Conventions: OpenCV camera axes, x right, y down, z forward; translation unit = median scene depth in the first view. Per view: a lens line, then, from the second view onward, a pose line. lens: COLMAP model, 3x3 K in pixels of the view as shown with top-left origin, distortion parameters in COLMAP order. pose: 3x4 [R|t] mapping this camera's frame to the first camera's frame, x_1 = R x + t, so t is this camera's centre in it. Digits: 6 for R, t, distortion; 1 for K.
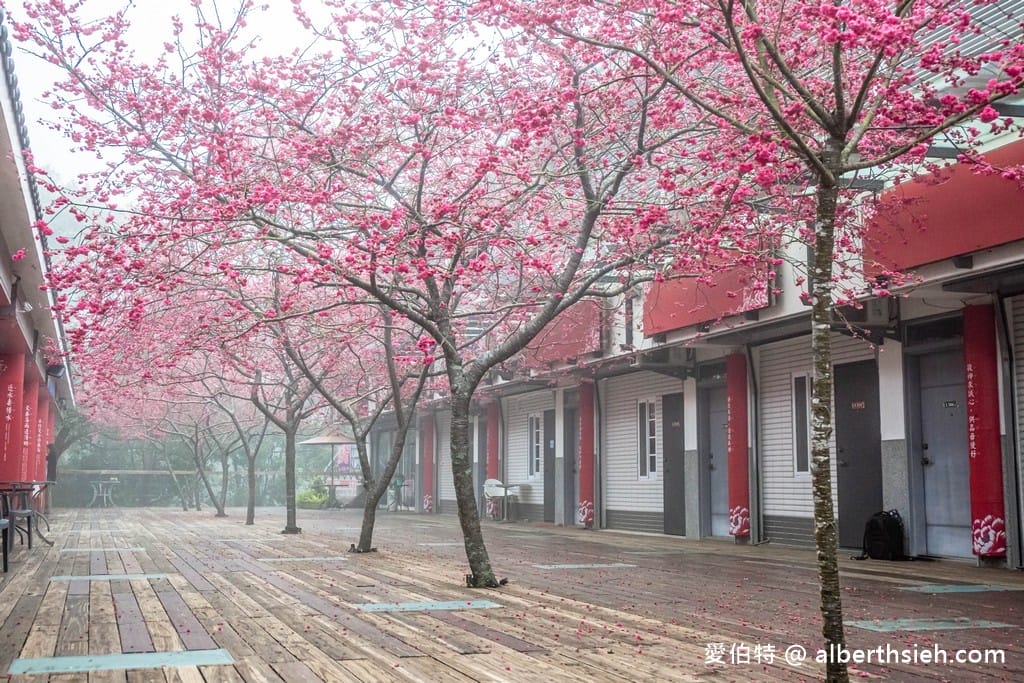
lens RADIAL K [[1186.0, 0, 512.0], [0, 1186.0, 341.5], [0, 0, 1]] dist [0.002299, 0.041092]
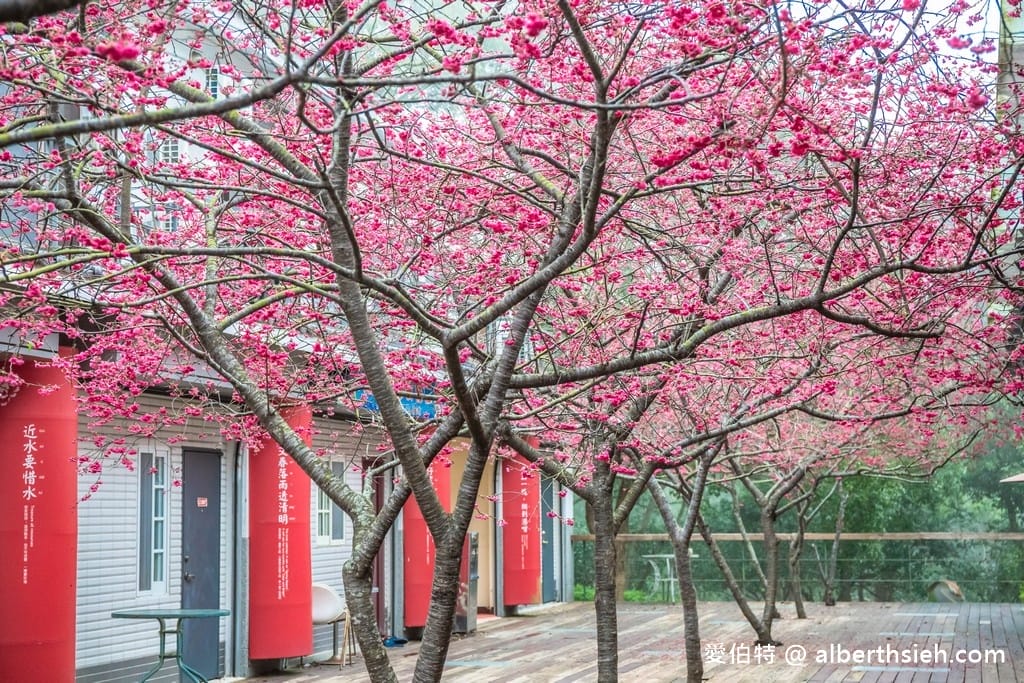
lens RADIAL K [[1985.3, 0, 512.0], [0, 1985.3, 341.5], [0, 0, 1]] dist [0.139613, 0.143106]
pose [[0.842299, -0.059874, -0.535675, 0.171916], [0.079128, 0.996780, 0.013008, 0.007983], [0.533171, -0.053343, 0.844324, 0.417083]]
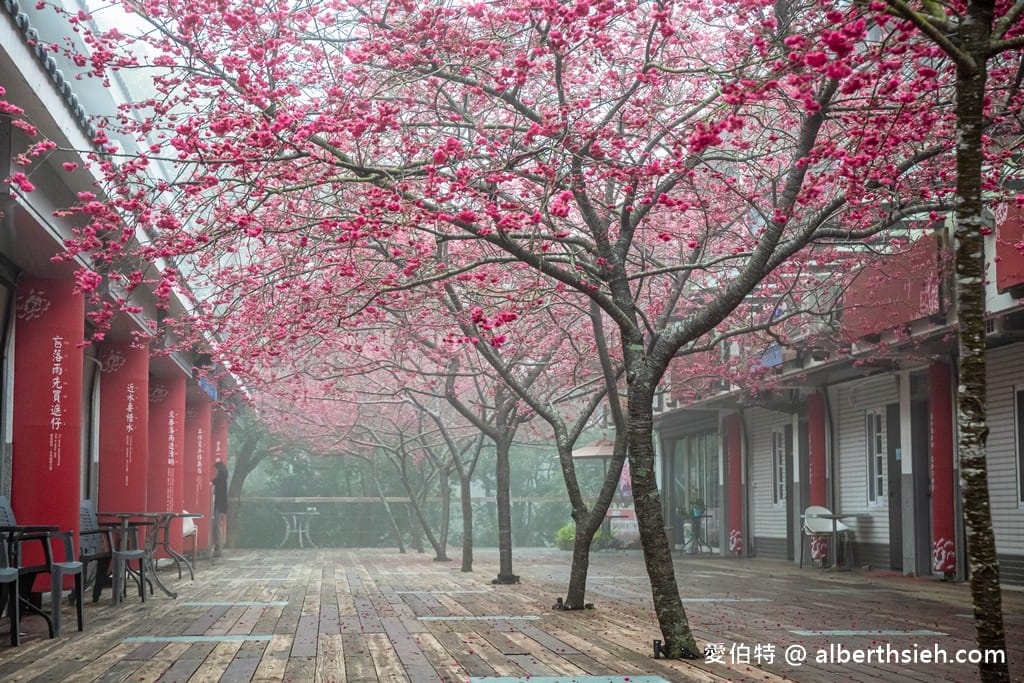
lens RADIAL K [[1739.1, 0, 512.0], [0, 1739.1, 341.5], [0, 0, 1]] dist [0.065414, 0.187250]
pose [[0.973023, -0.026635, -0.229164, 0.062813], [0.031246, 0.999375, 0.016516, -0.000615], [0.228581, -0.023231, 0.973248, -0.013448]]
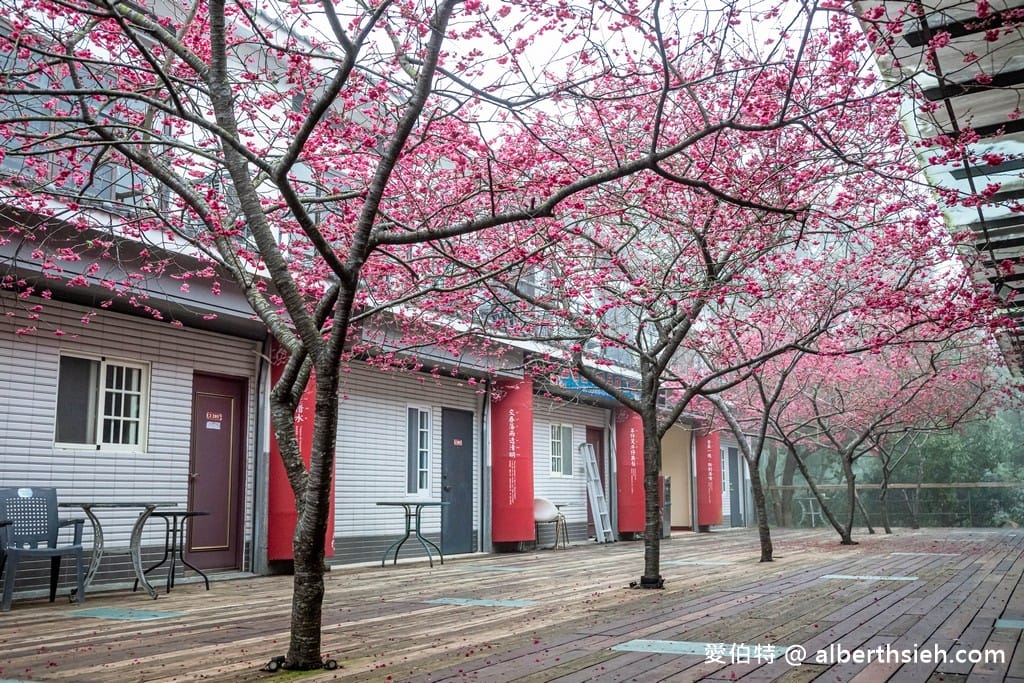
lens RADIAL K [[1065.1, 0, 512.0], [0, 1065.1, 341.5], [0, 0, 1]] dist [-0.003298, 0.010162]
pose [[0.687340, -0.118068, -0.716675, 0.158348], [0.098066, 0.992750, -0.069498, 0.074381], [0.719685, -0.022513, 0.693936, 0.615577]]
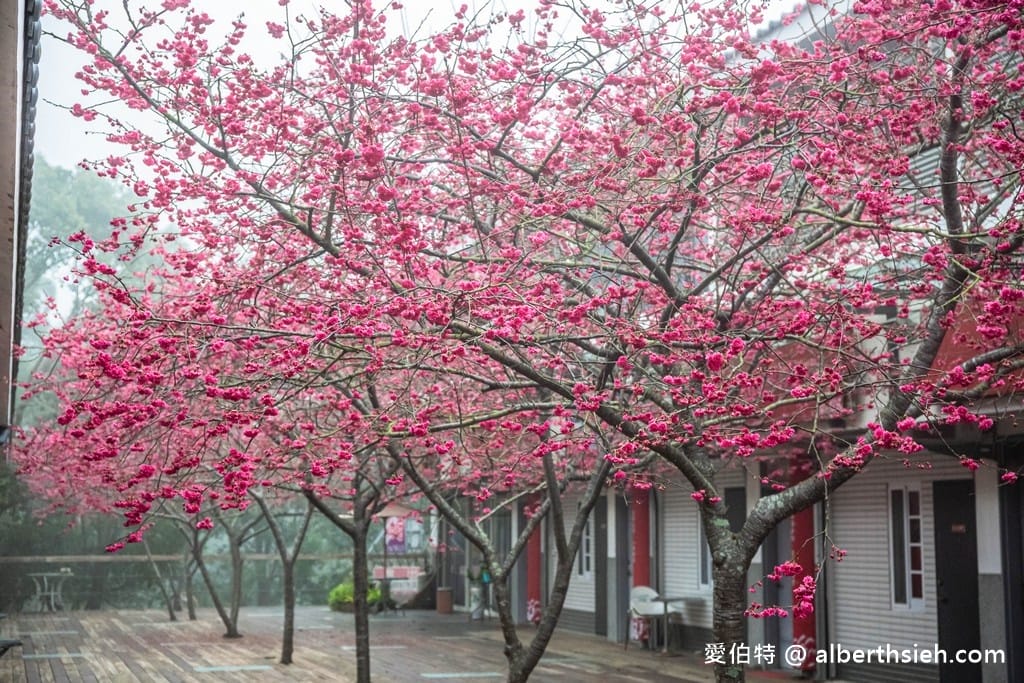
lens RADIAL K [[1679.1, 0, 512.0], [0, 1679.1, 341.5], [0, 0, 1]] dist [0.099501, 0.155134]
pose [[0.998765, -0.009191, -0.048834, -0.058559], [0.009535, 0.999931, 0.006826, -0.040709], [0.048768, -0.007283, 0.998784, 0.072722]]
